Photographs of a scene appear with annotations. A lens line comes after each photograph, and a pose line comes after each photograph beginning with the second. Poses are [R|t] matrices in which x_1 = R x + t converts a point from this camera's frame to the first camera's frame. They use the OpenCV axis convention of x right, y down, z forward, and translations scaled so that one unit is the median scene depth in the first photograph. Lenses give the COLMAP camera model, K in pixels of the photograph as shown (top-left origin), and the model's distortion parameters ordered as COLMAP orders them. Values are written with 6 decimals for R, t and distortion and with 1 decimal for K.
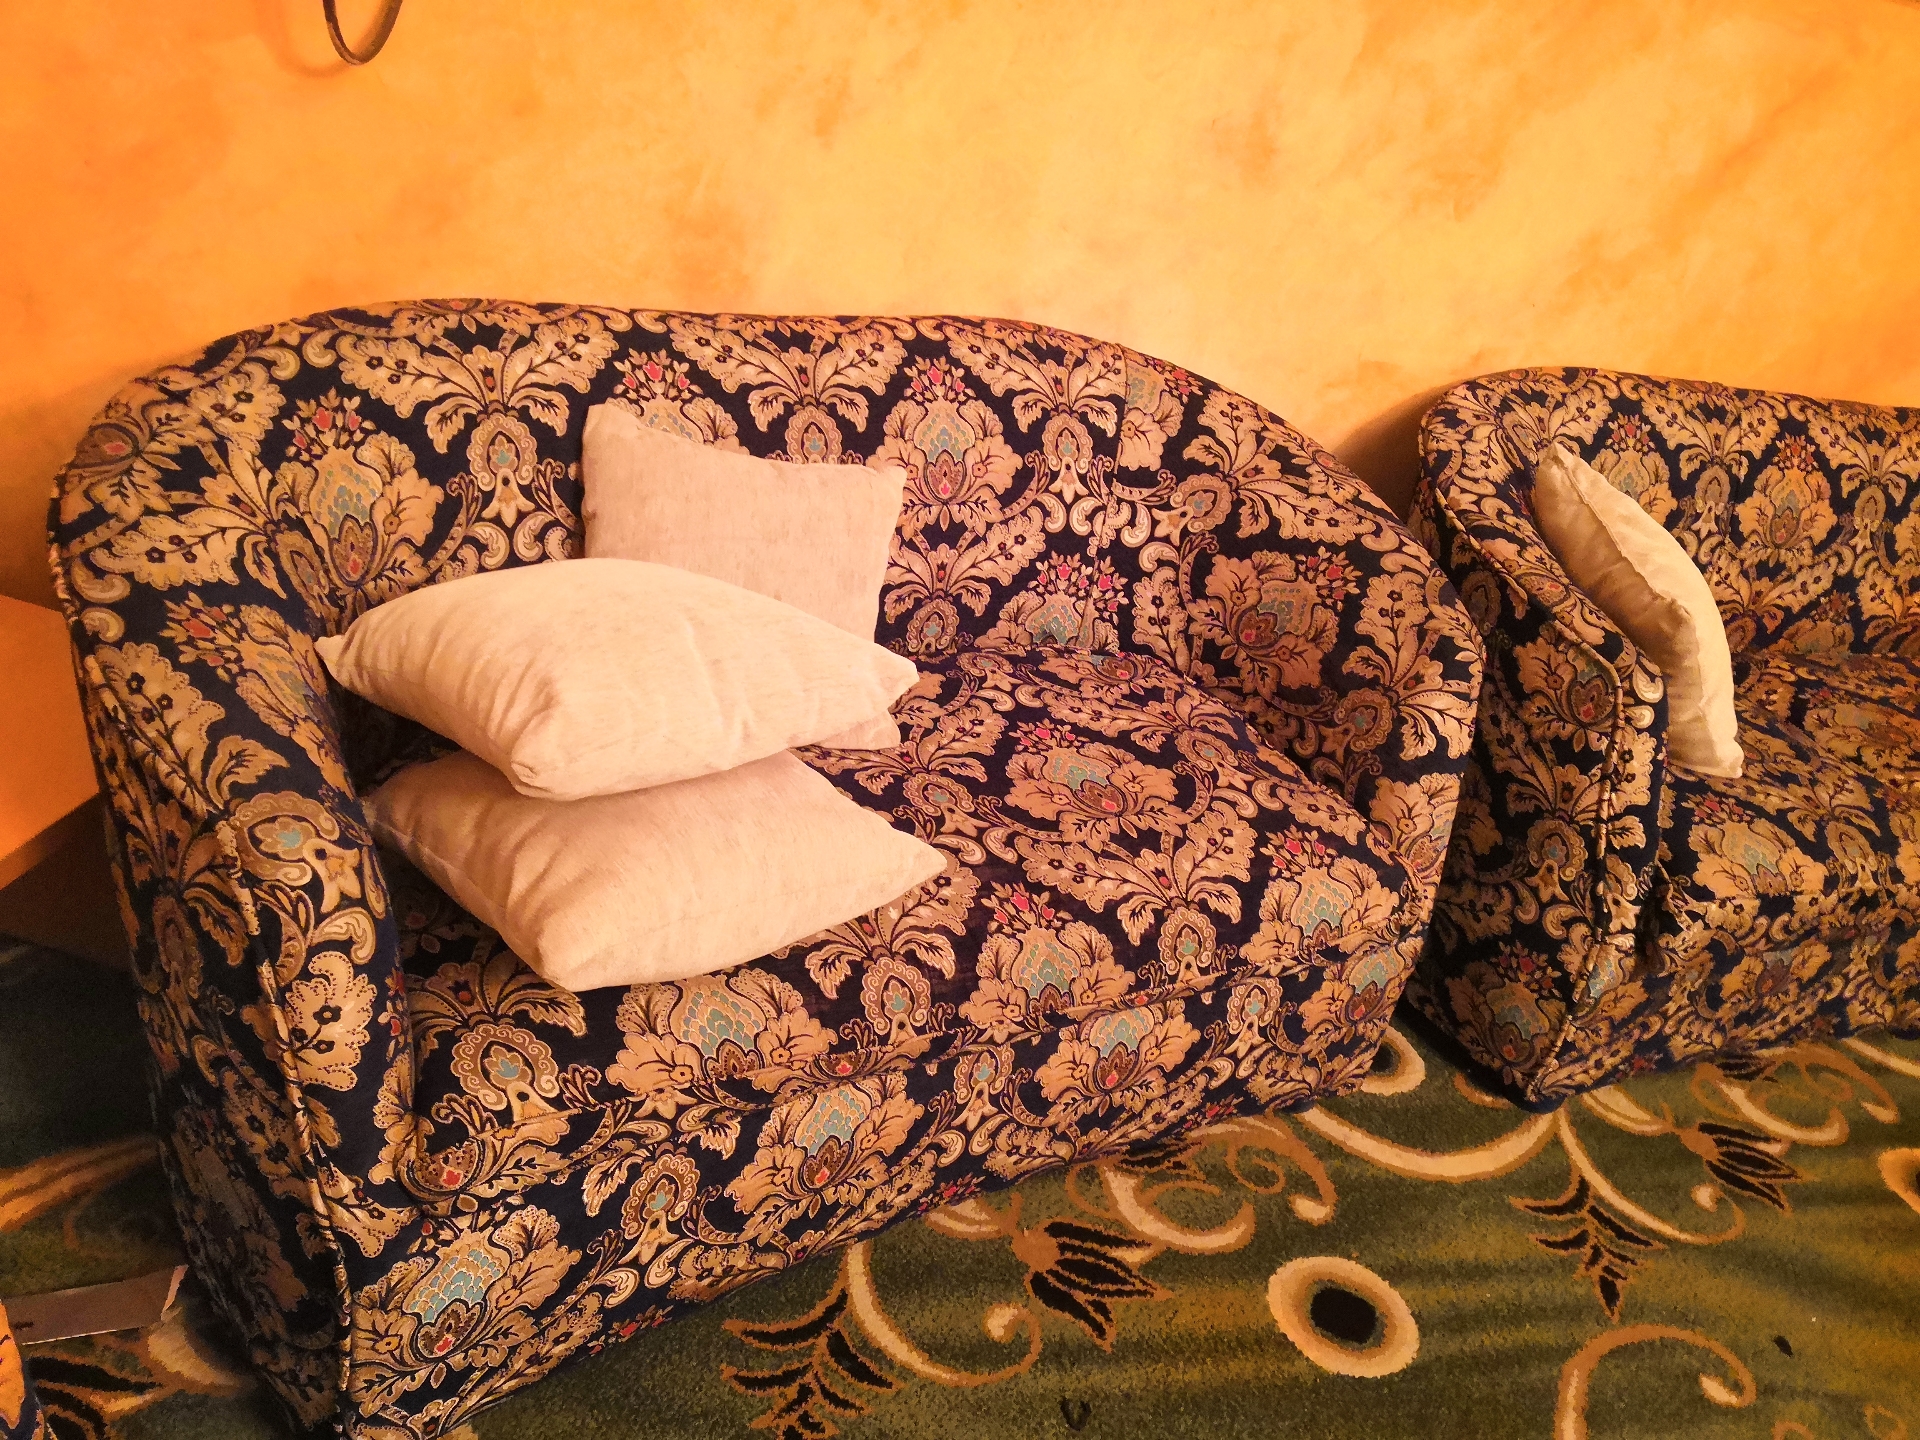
lens RADIAL K [[1423.6, 0, 946.8], [0, 1423.6, 721.1], [0, 0, 1]] dist [0.049995, -0.069086]
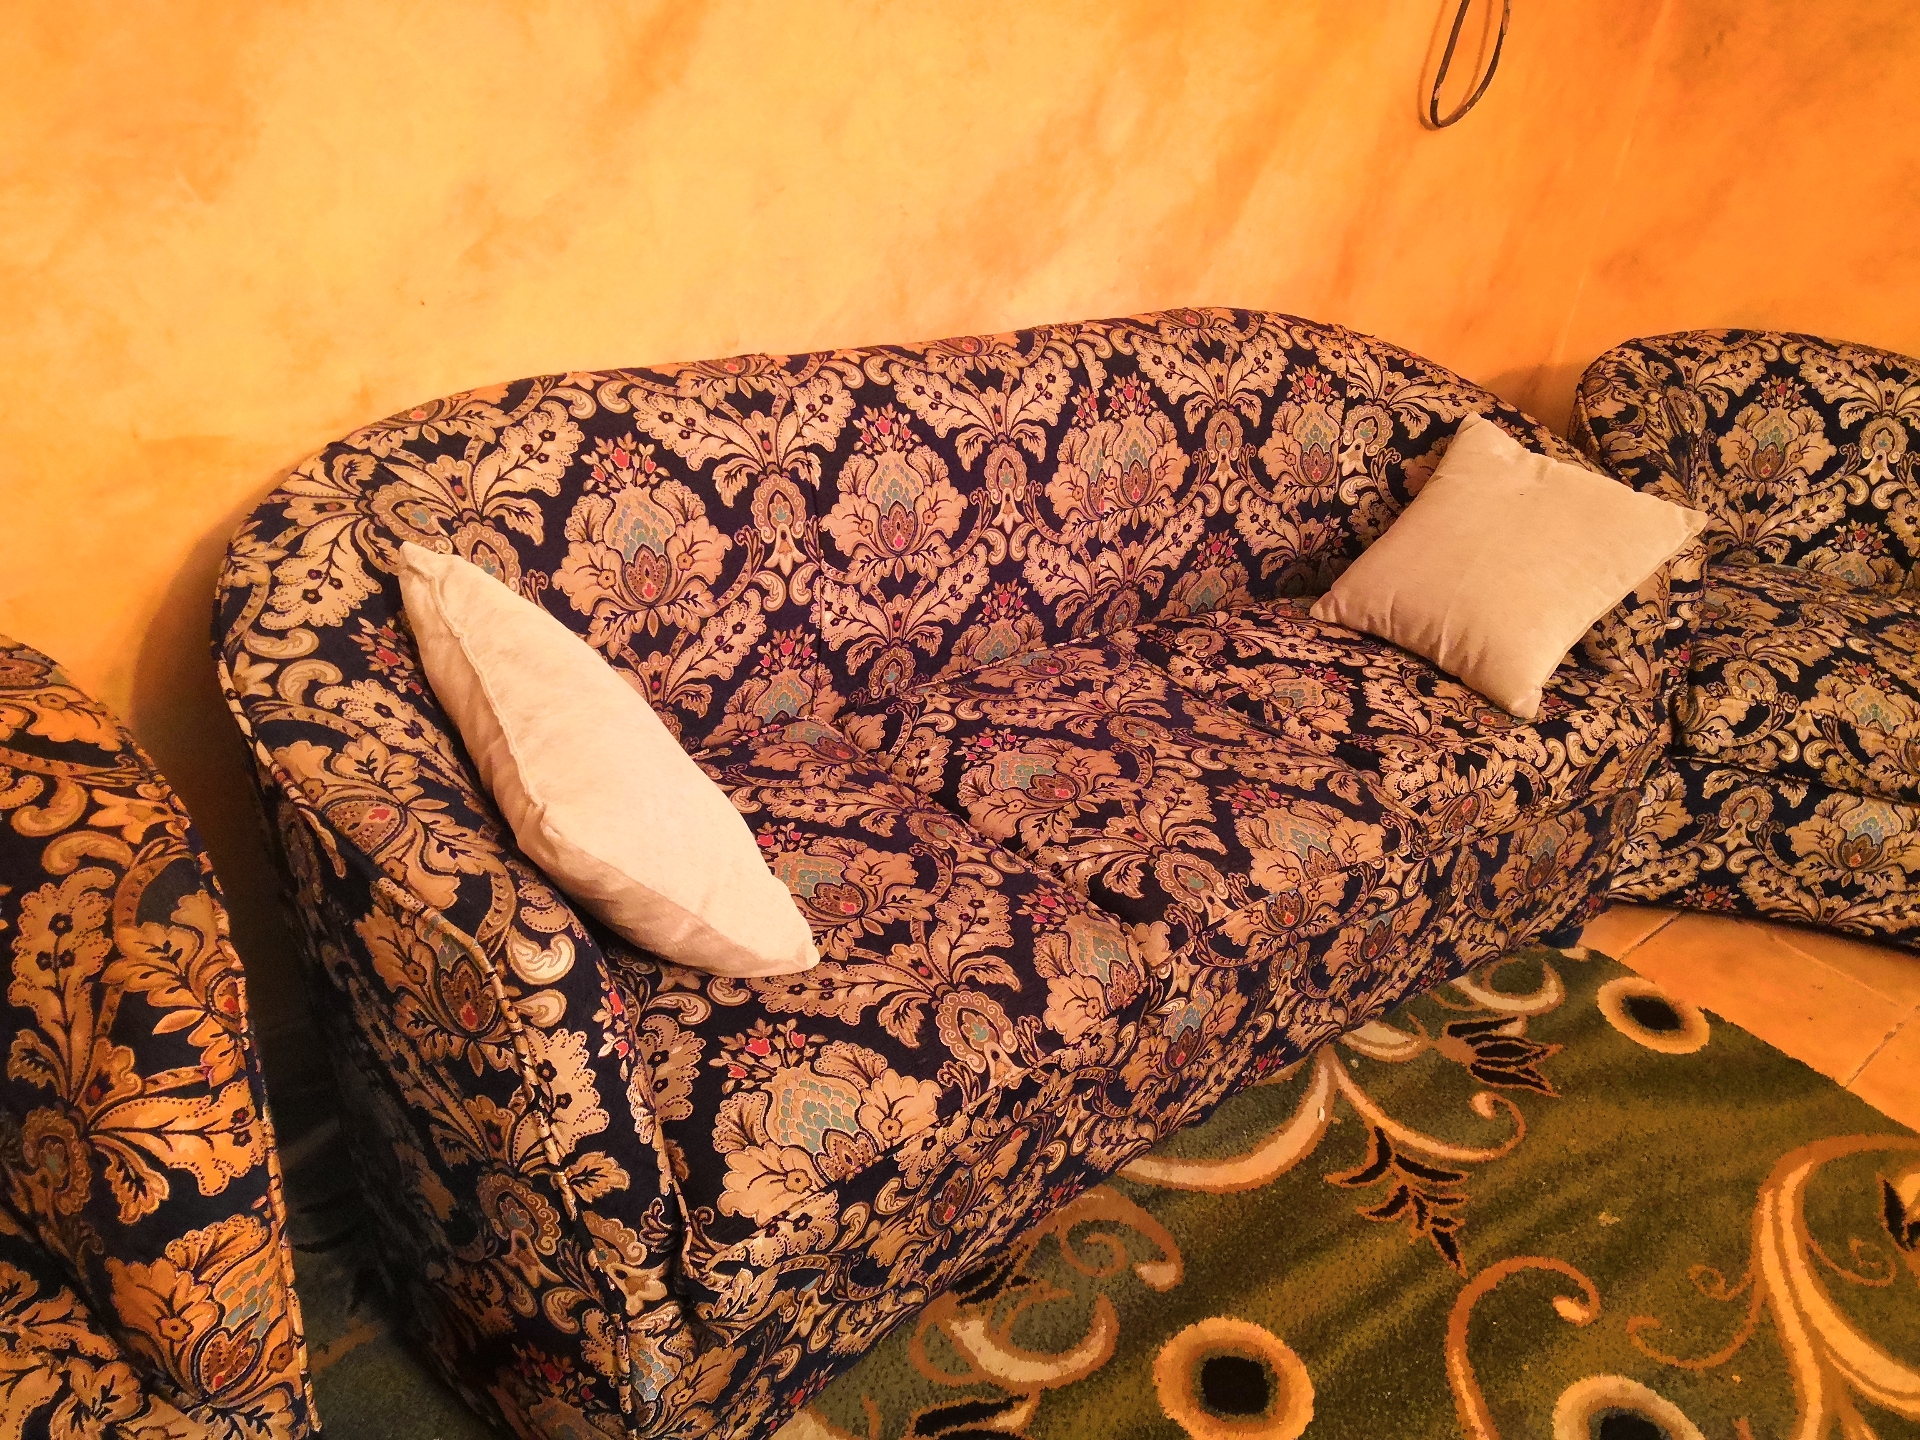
lens RADIAL K [[1423.6, 0, 949.8], [0, 1423.6, 714.3], [0, 0, 1]] dist [0.049995, -0.069086]
pose [[0.922425, -0.258239, 0.287131, 0.469160], [0.245156, 0.966070, 0.081284, -0.120835], [-0.298380, -0.004587, 0.954436, 0.354162]]
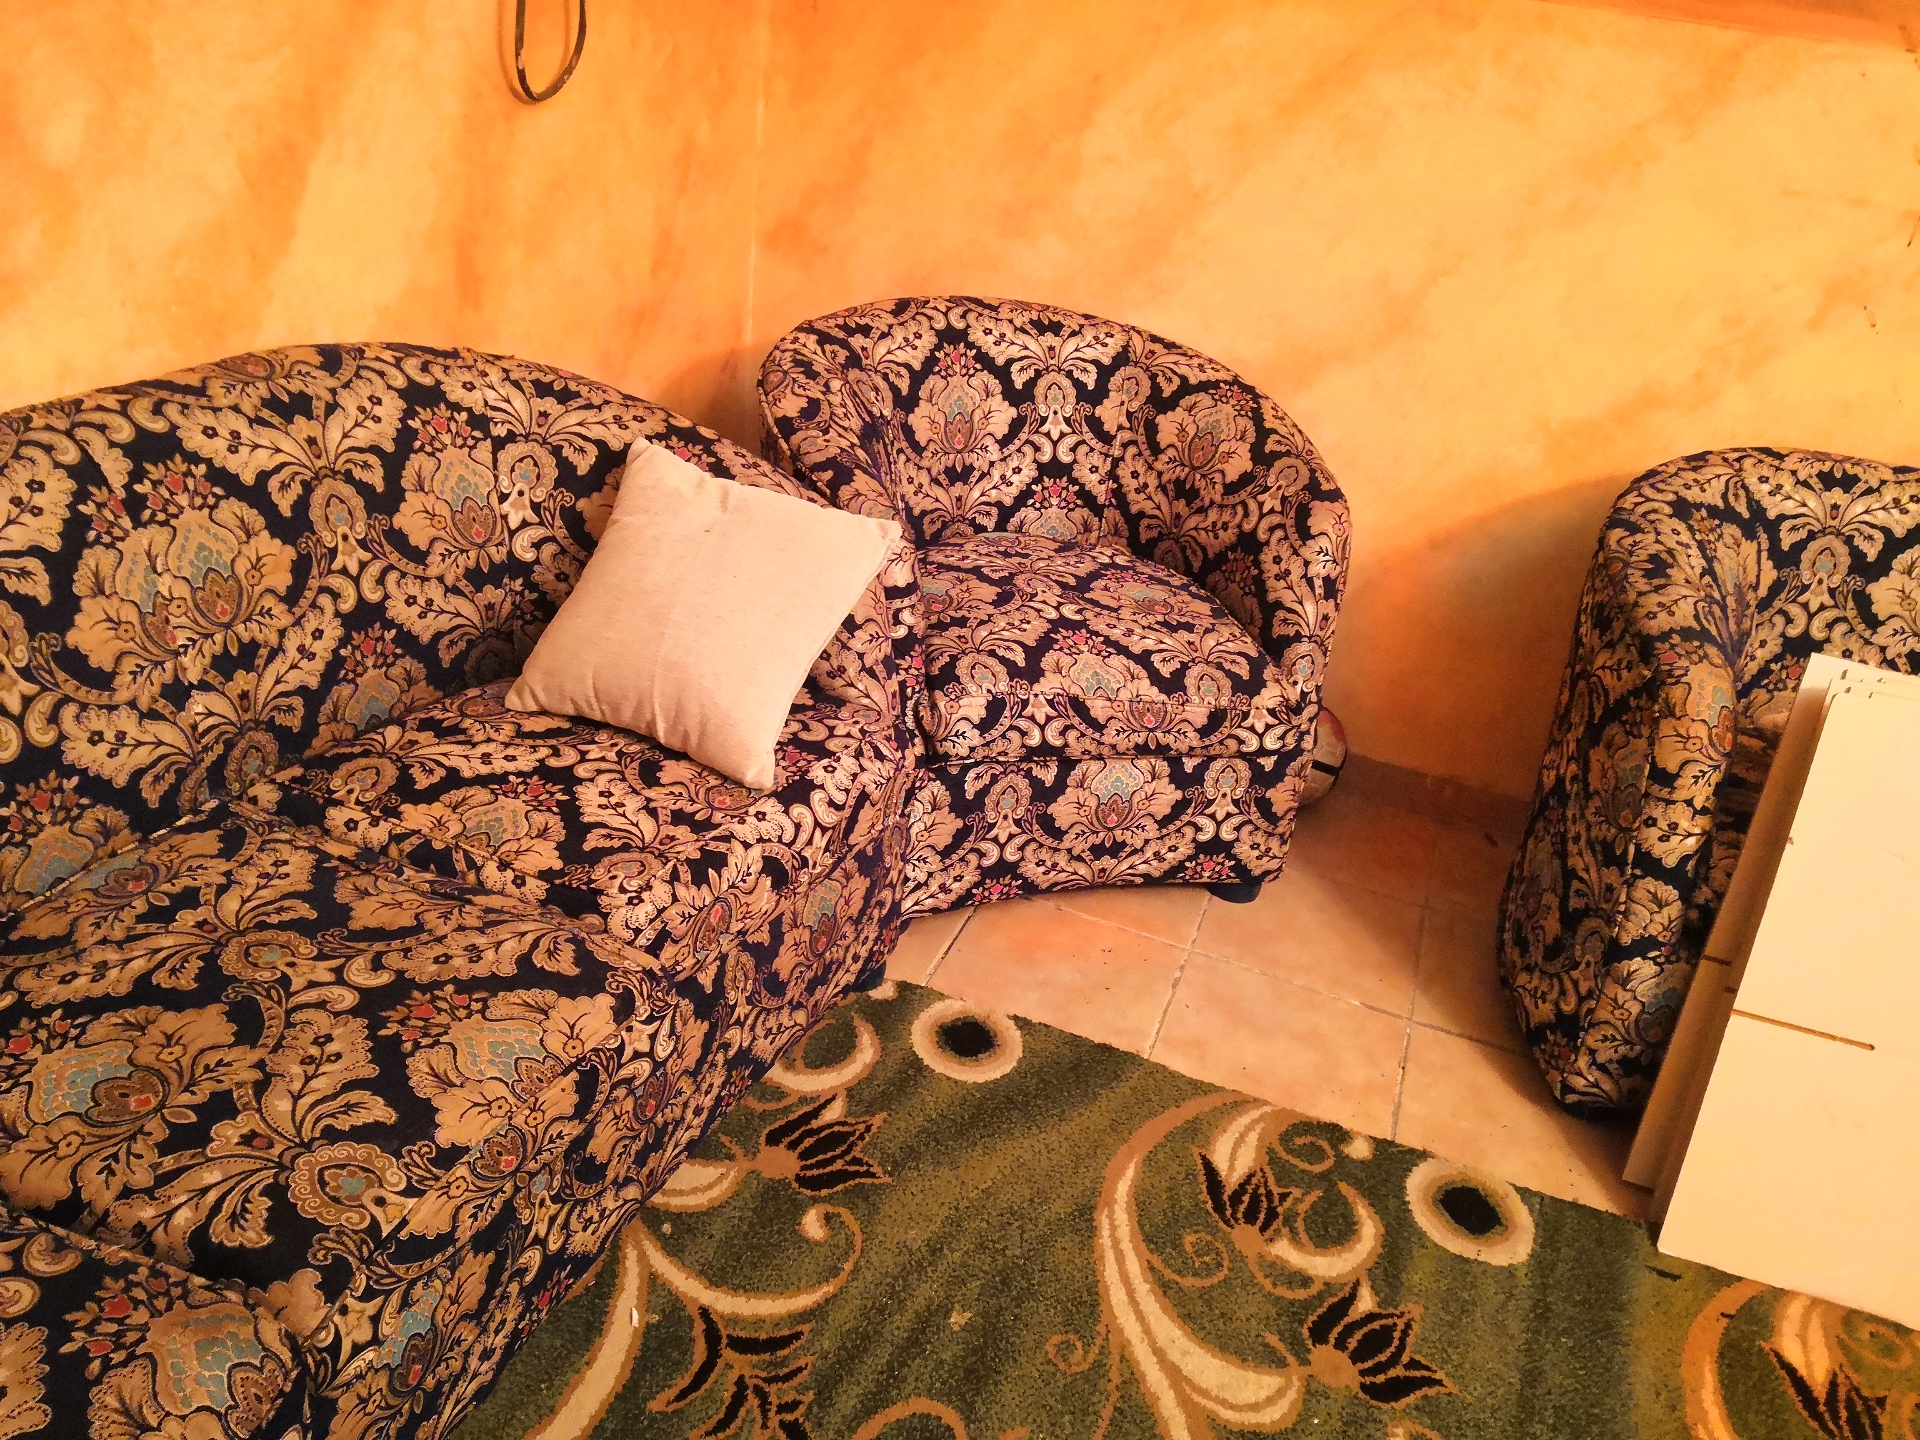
lens RADIAL K [[1423.6, 0, 942.9], [0, 1423.6, 705.6], [0, 0, 1]] dist [0.049995, -0.069086]
pose [[0.638728, -0.448499, 0.625200, 0.681660], [0.384470, 0.889873, 0.245578, -0.155611], [-0.666490, 0.083513, 0.740821, 0.471251]]
